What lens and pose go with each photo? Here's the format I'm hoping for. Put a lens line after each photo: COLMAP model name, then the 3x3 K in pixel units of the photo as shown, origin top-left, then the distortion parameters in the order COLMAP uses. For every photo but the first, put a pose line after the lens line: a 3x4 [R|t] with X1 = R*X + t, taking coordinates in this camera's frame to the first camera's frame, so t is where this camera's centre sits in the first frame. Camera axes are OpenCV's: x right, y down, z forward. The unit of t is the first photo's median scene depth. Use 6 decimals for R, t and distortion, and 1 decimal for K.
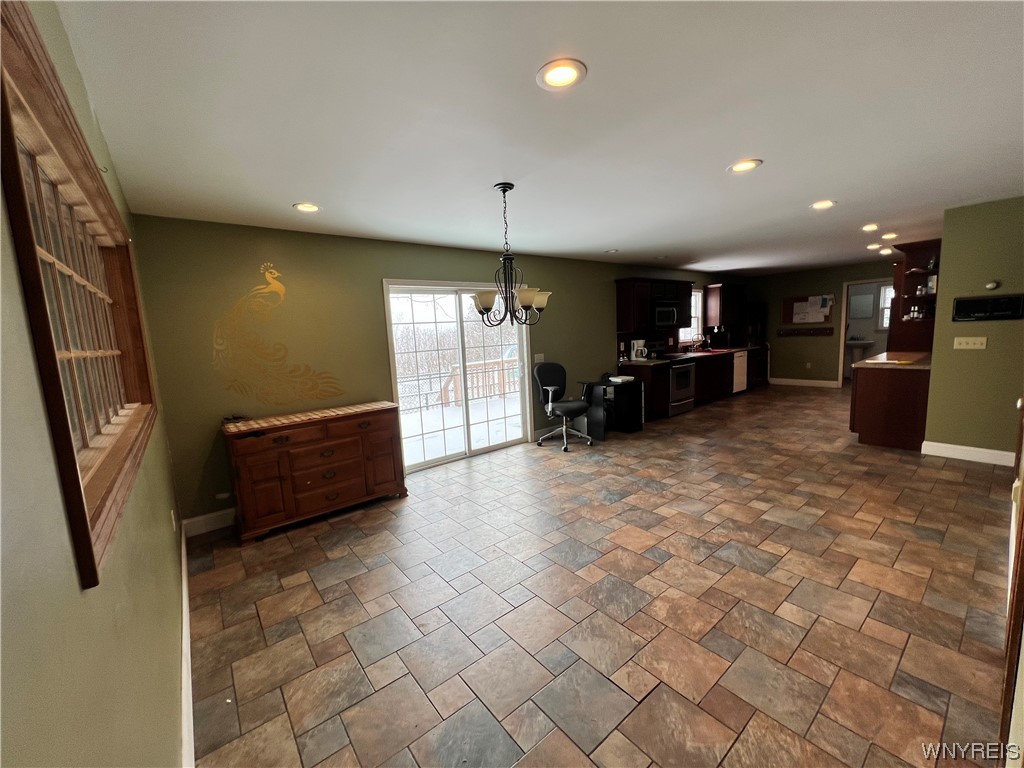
lens RADIAL K [[408.9, 0, 510.8], [0, 408.9, 384.1], [0, 0, 1]] dist [-0.001287, 0.000688]
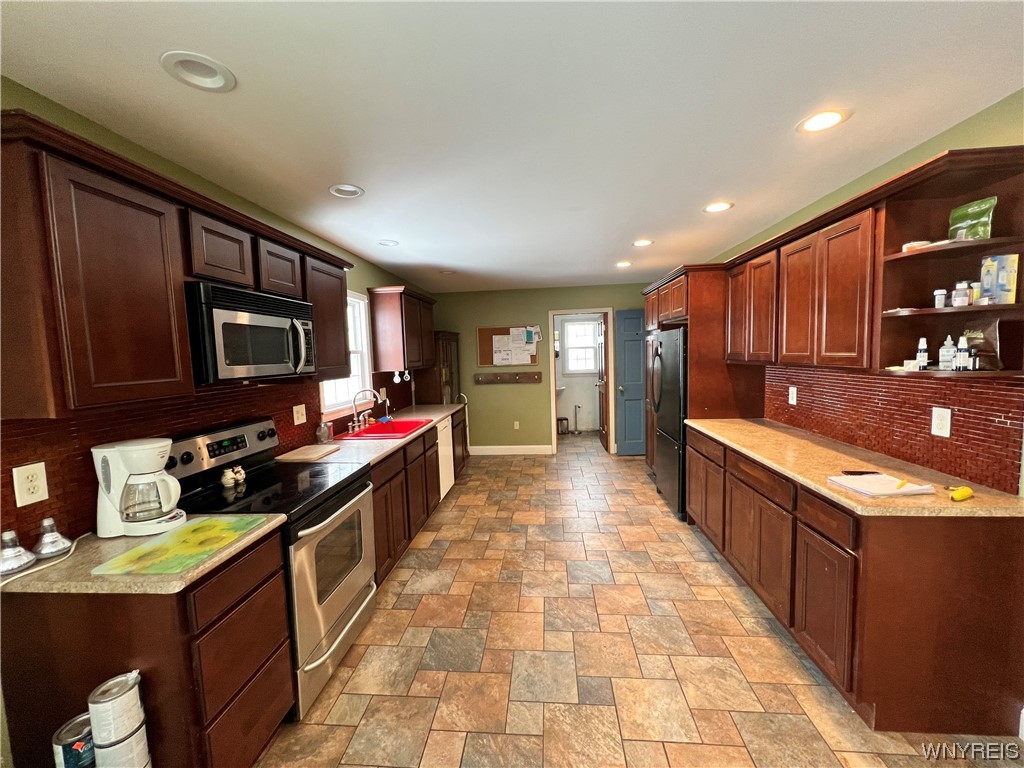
lens RADIAL K [[408.9, 0, 514.1], [0, 408.9, 384.7], [0, 0, 1]] dist [-0.001287, 0.000688]
pose [[0.688448, -0.029742, 0.724676, 0.447947], [0.091271, 0.994769, -0.045881, -0.168576], [-0.719520, 0.097729, 0.687561, 1.046231]]
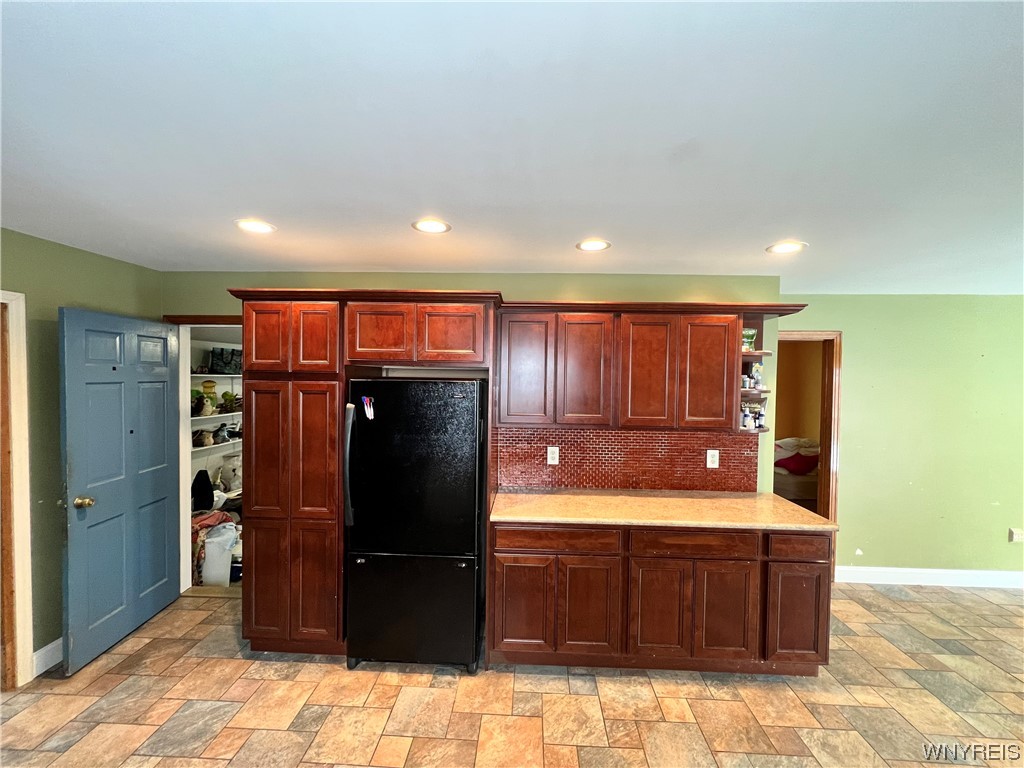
lens RADIAL K [[408.9, 0, 513.3], [0, 408.9, 385.4], [0, 0, 1]] dist [-0.001287, 0.000688]
pose [[-0.752464, 0.022561, 0.658247, 0.872889], [0.107118, 0.990299, 0.088507, -0.323174], [-0.649864, 0.137108, -0.747581, 1.724968]]
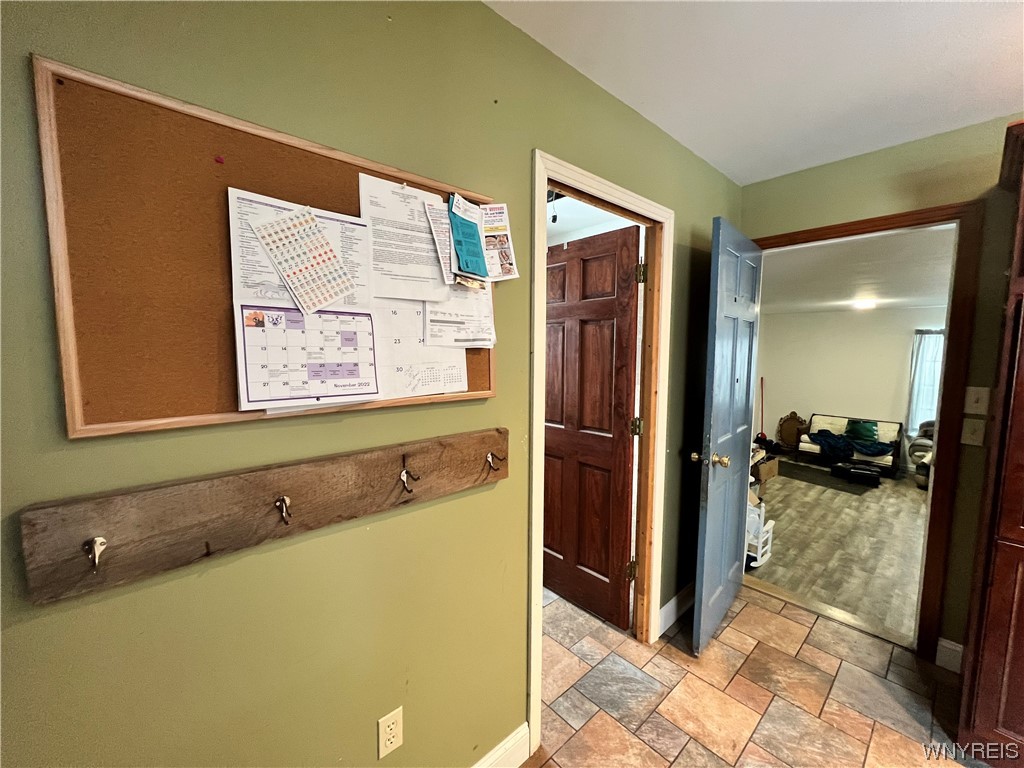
lens RADIAL K [[408.9, 0, 511.4], [0, 408.9, 386.2], [0, 0, 1]] dist [-0.001287, 0.000688]
pose [[-0.048906, -0.037054, 0.998116, 1.226157], [0.127540, 0.990899, 0.043036, -0.311072], [-0.990627, 0.129405, -0.043735, 1.941104]]
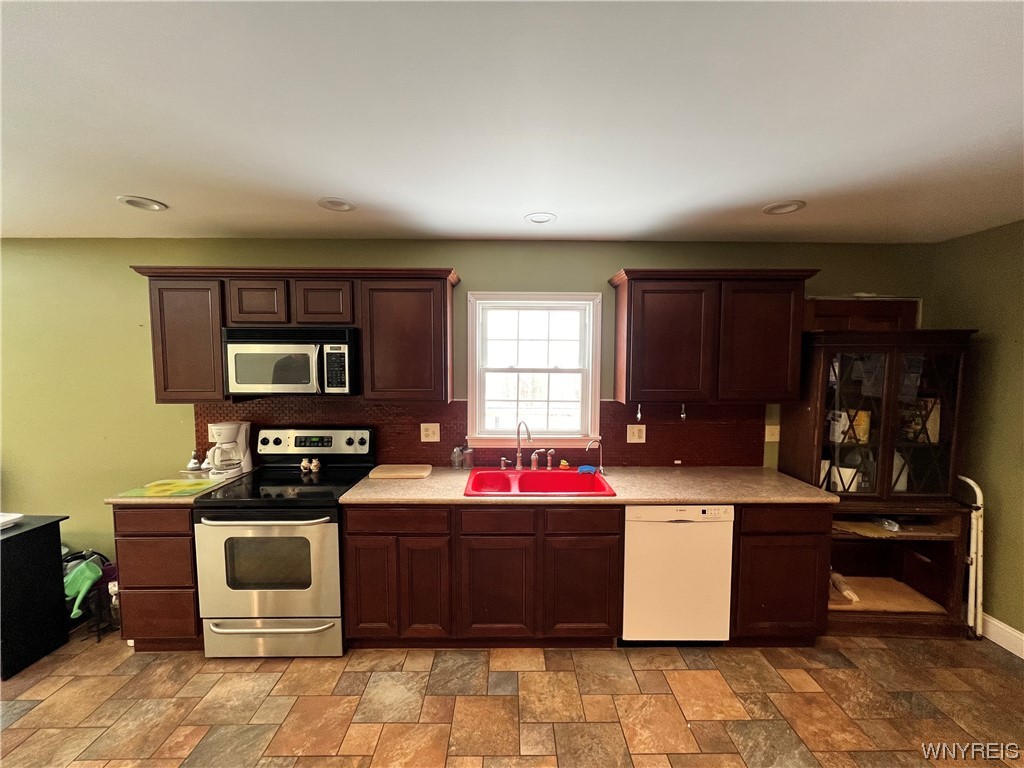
lens RADIAL K [[408.9, 0, 511.4], [0, 408.9, 385.8], [0, 0, 1]] dist [-0.001287, 0.000688]
pose [[0.786074, 0.093344, -0.611044, 1.175500], [-0.120701, 0.992682, -0.003632, -0.269604], [0.606233, 0.076609, 0.791588, 1.297959]]
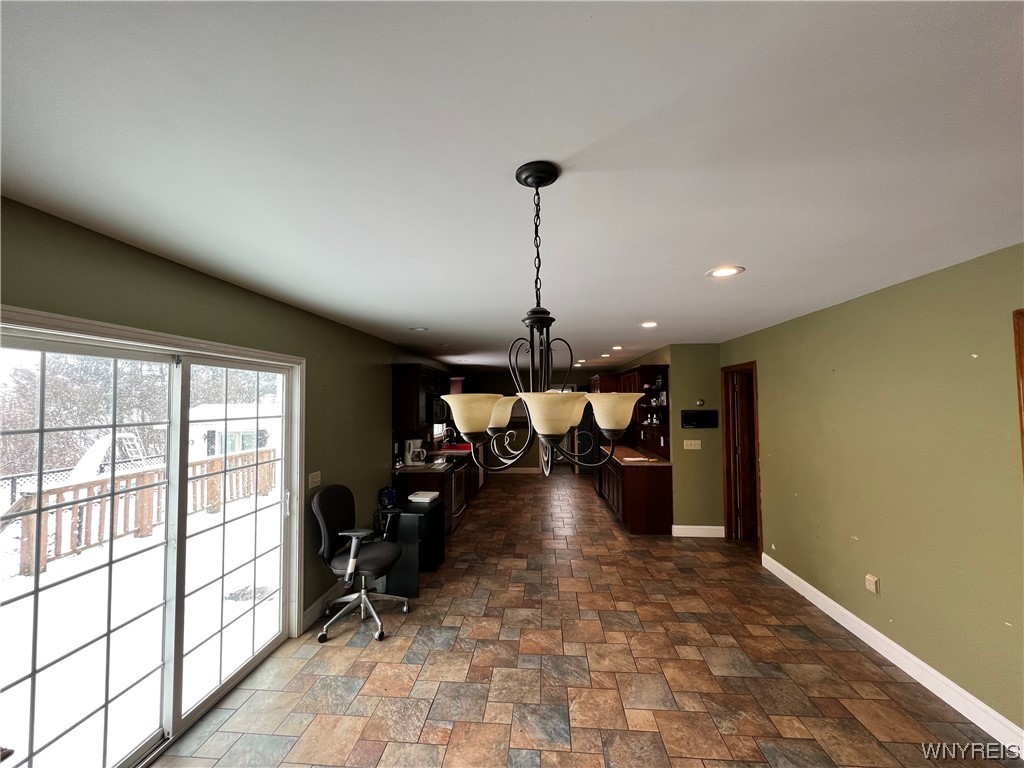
lens RADIAL K [[408.9, 0, 511.3], [0, 408.9, 384.1], [0, 0, 1]] dist [-0.001287, 0.000688]
pose [[0.684941, 0.074804, 0.724749, -0.226708], [0.069090, 0.983565, -0.166812, -0.103097], [-0.725316, 0.164329, 0.668516, 0.466281]]
